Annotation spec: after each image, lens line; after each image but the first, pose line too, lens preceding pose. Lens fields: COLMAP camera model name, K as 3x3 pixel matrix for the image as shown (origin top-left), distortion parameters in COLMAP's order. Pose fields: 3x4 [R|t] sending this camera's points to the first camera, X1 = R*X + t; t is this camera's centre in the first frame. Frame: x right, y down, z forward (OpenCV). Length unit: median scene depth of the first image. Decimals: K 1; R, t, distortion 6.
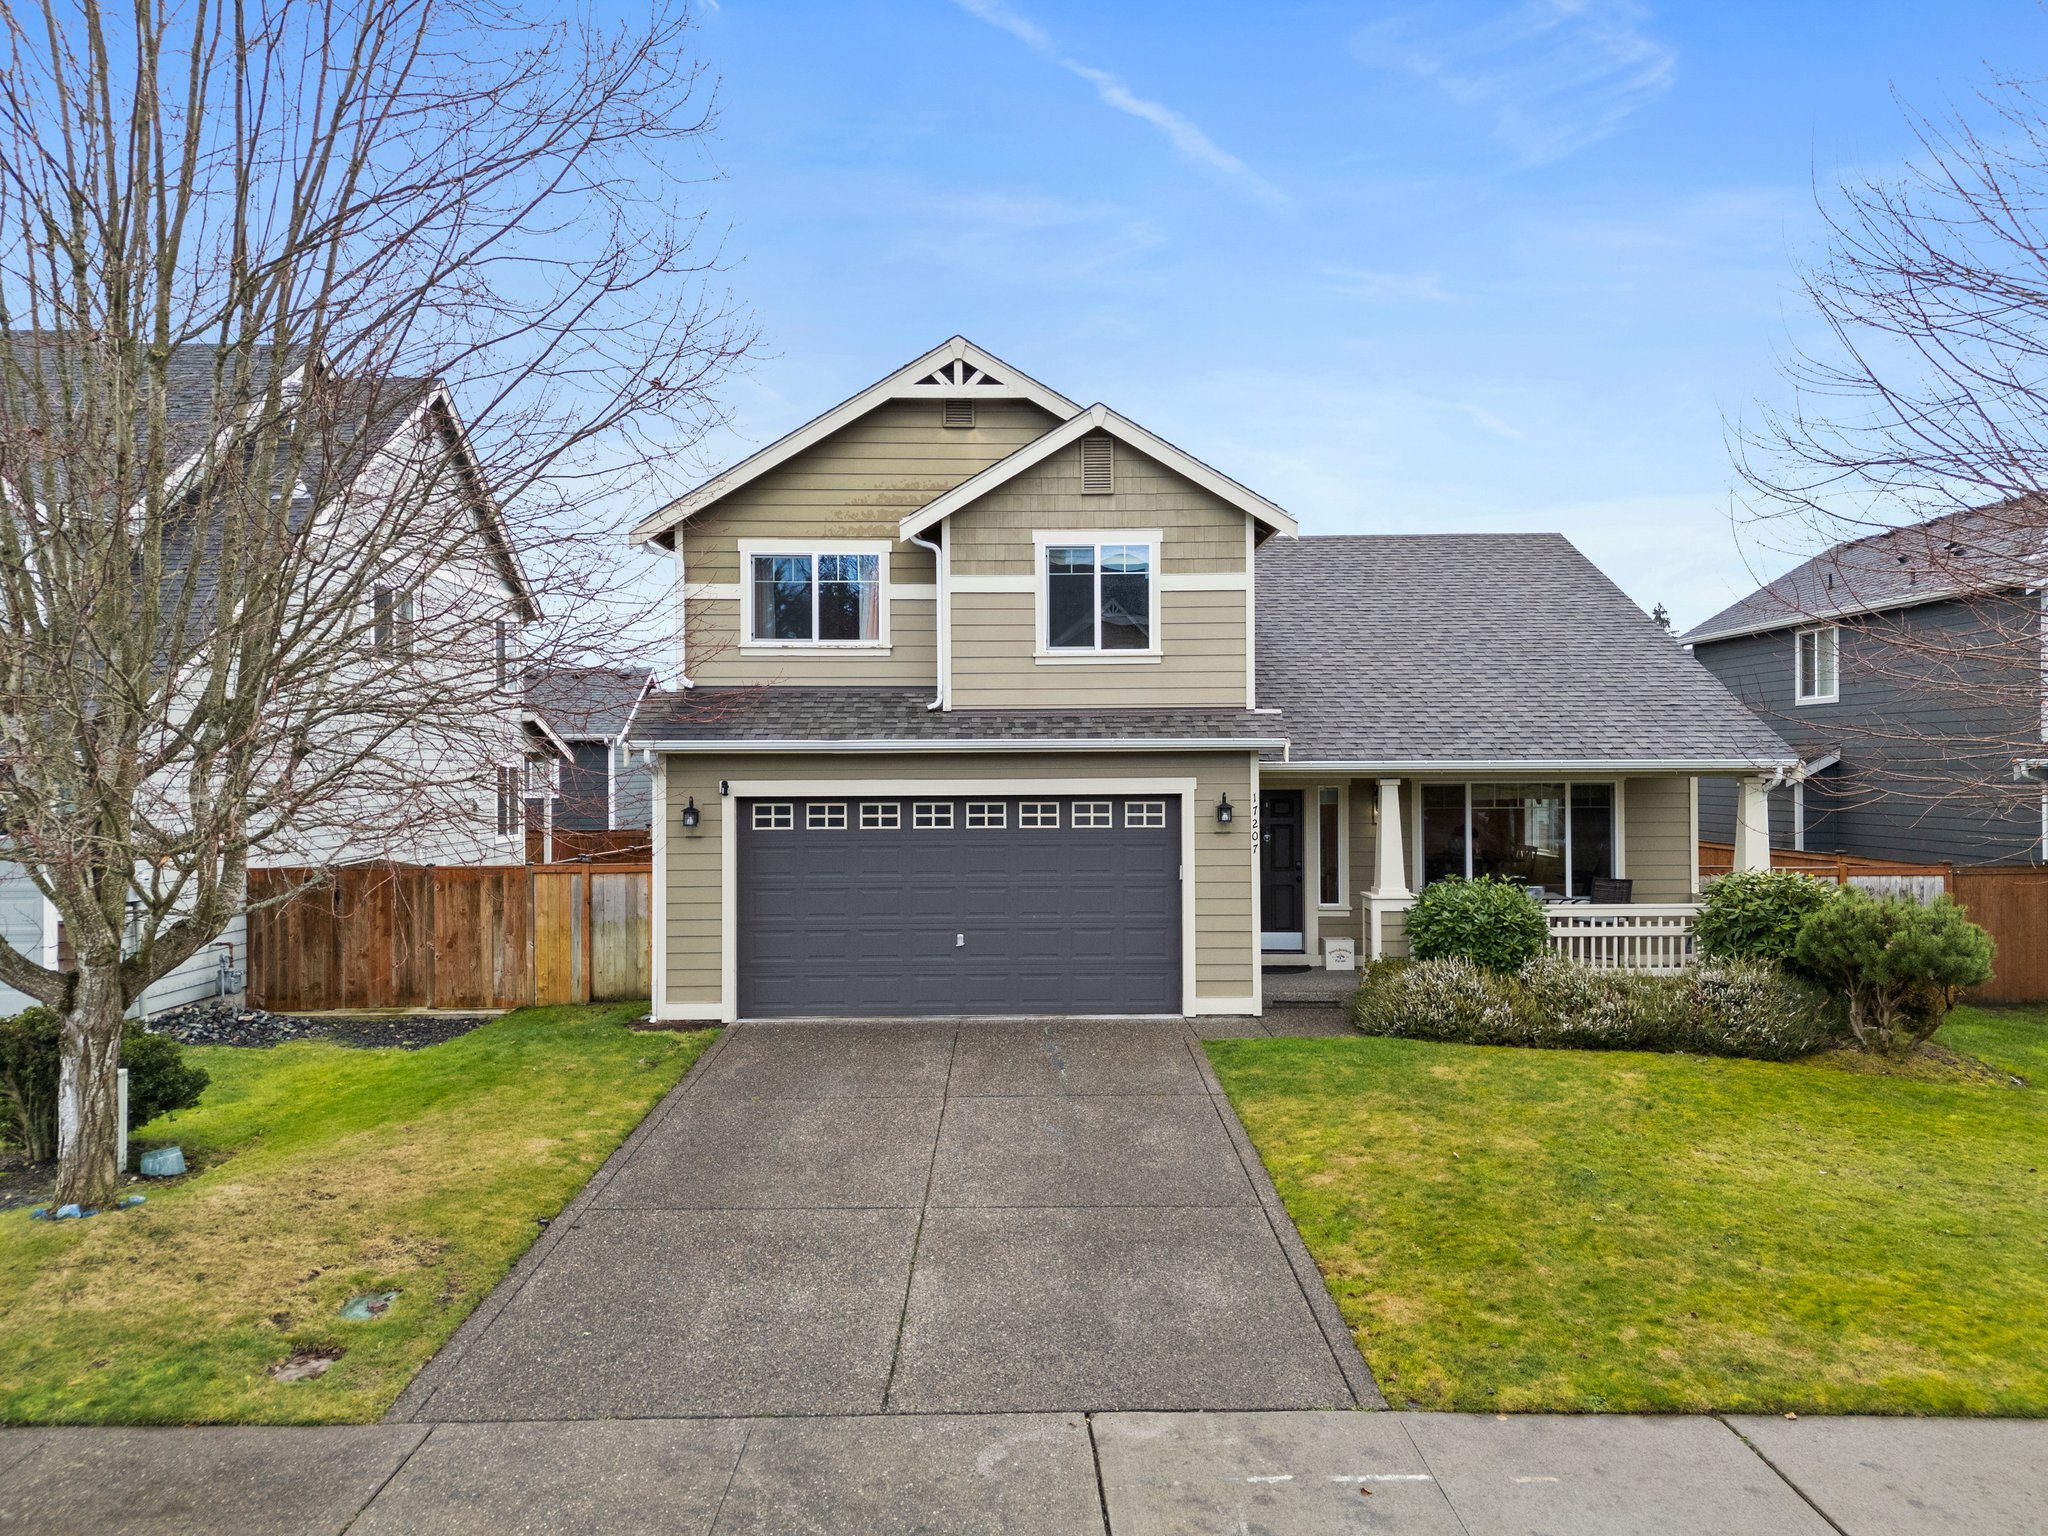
lens RADIAL K [[1494.7, 0, 1034.2], [0, 1494.7, 766.8], [0, 0, 1]] dist [0.055044, -0.038627]
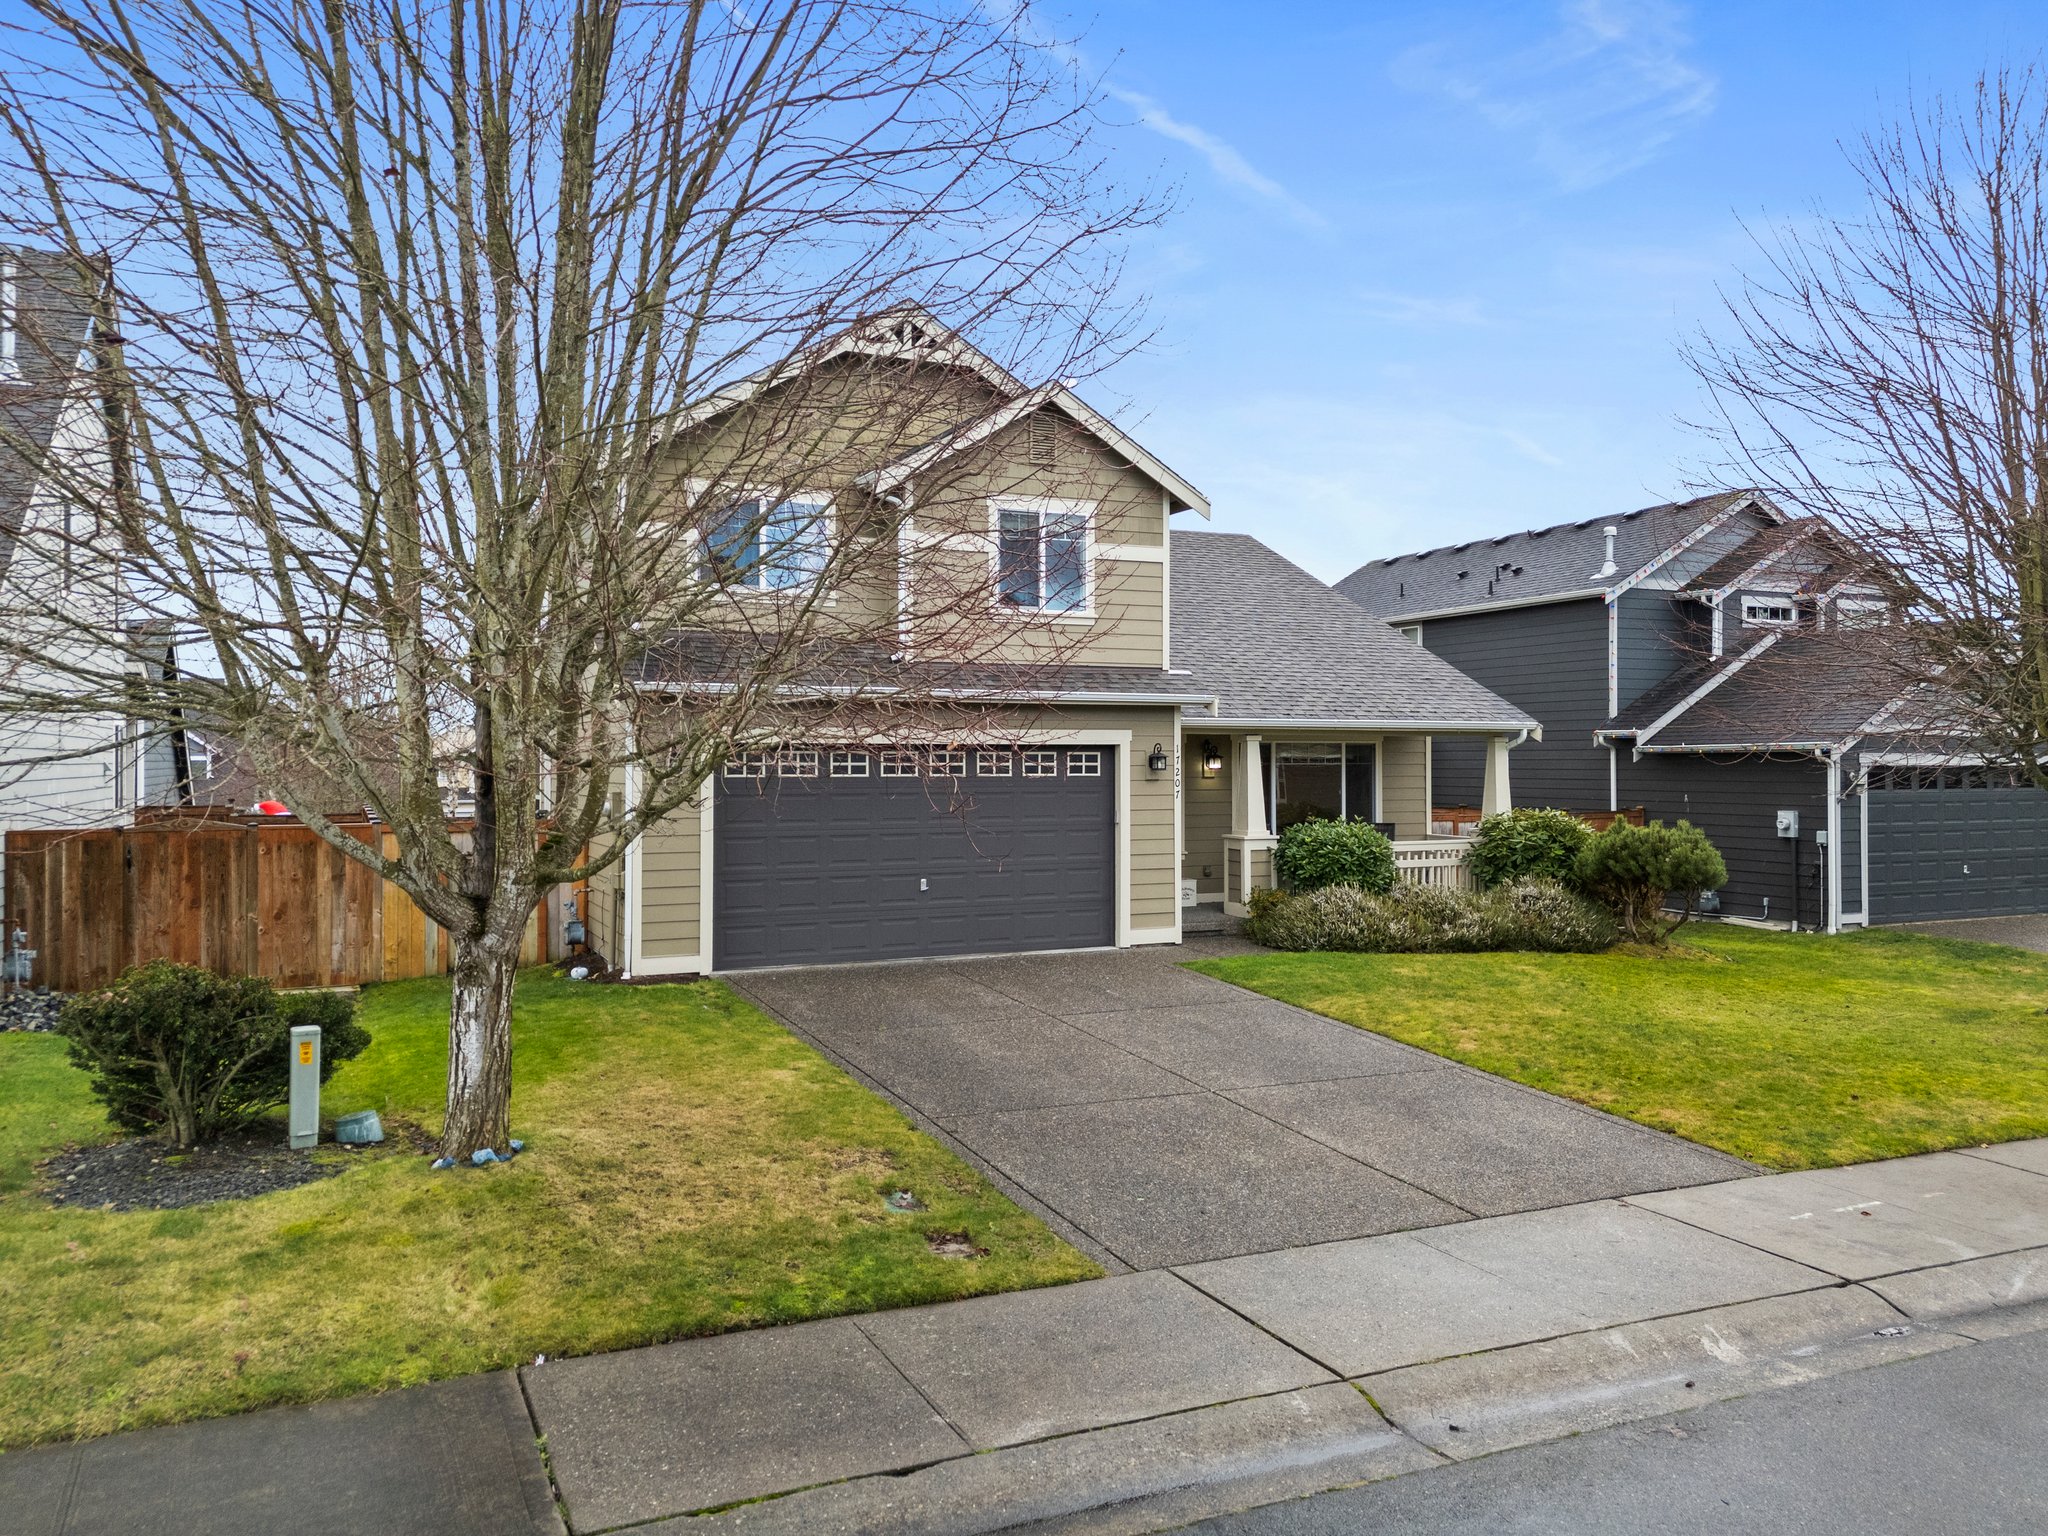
lens RADIAL K [[1494.7, 0, 1028.7], [0, 1494.7, 757.4], [0, 0, 1]] dist [0.055044, -0.038627]
pose [[0.913478, 0.006500, 0.406837, -0.408471], [-0.005153, 0.999977, -0.004406, 0.032693], [-0.406856, 0.001929, 0.913490, 0.026103]]
